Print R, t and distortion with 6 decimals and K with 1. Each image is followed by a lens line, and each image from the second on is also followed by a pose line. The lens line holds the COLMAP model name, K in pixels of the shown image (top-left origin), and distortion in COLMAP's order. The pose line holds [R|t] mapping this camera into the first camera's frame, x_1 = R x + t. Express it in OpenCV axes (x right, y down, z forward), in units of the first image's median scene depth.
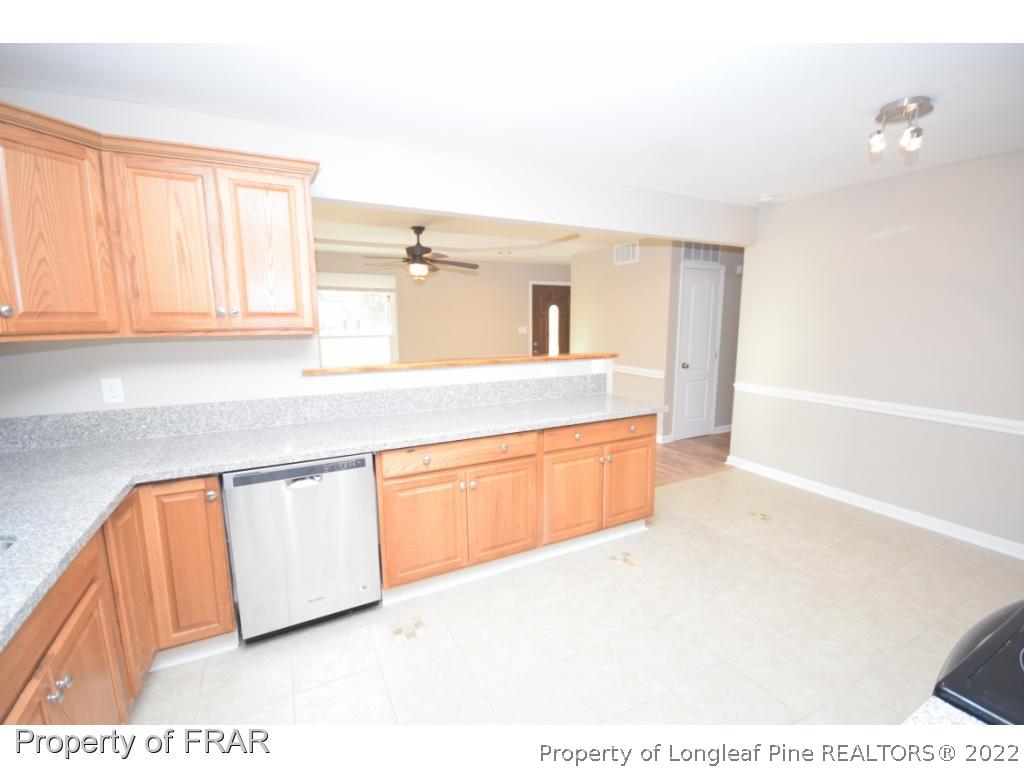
lens RADIAL K [[450.1, 0, 517.2], [0, 450.1, 392.3], [0, 0, 1]] dist [0.006016, -0.011122]
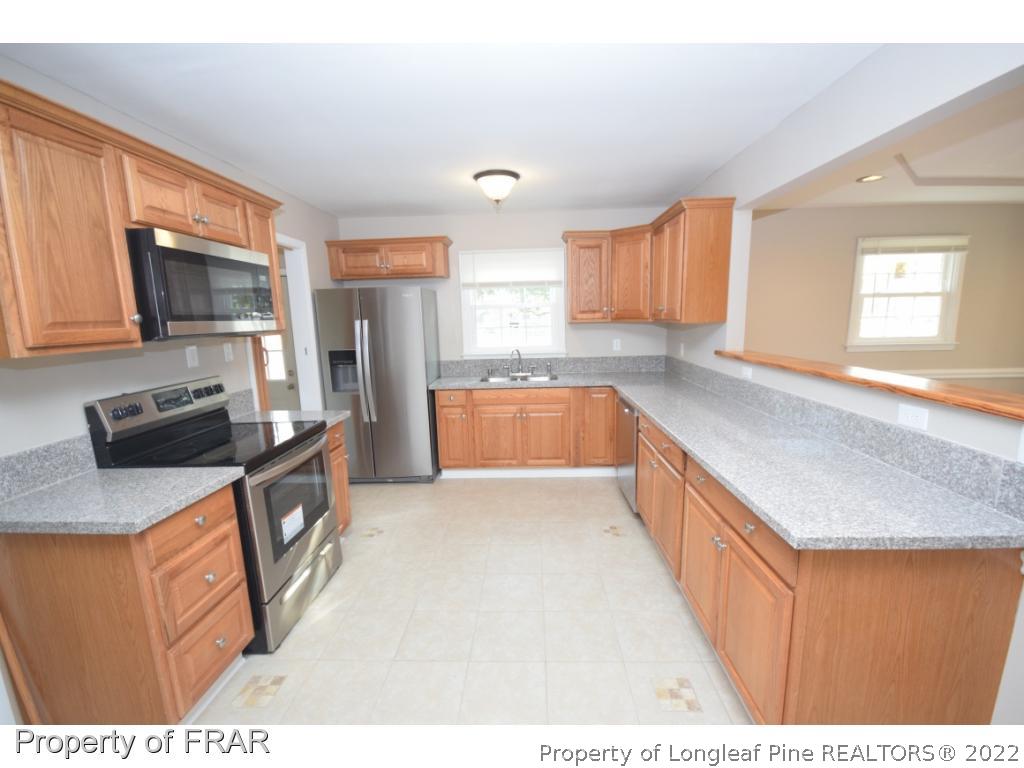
lens RADIAL K [[450.1, 0, 515.1], [0, 450.1, 390.2], [0, 0, 1]] dist [0.006016, -0.011122]
pose [[-0.496325, 0.161045, -0.853068, 0.786842], [-0.112470, 0.962434, 0.247128, -0.165604], [0.860820, 0.218600, -0.459568, 0.954399]]
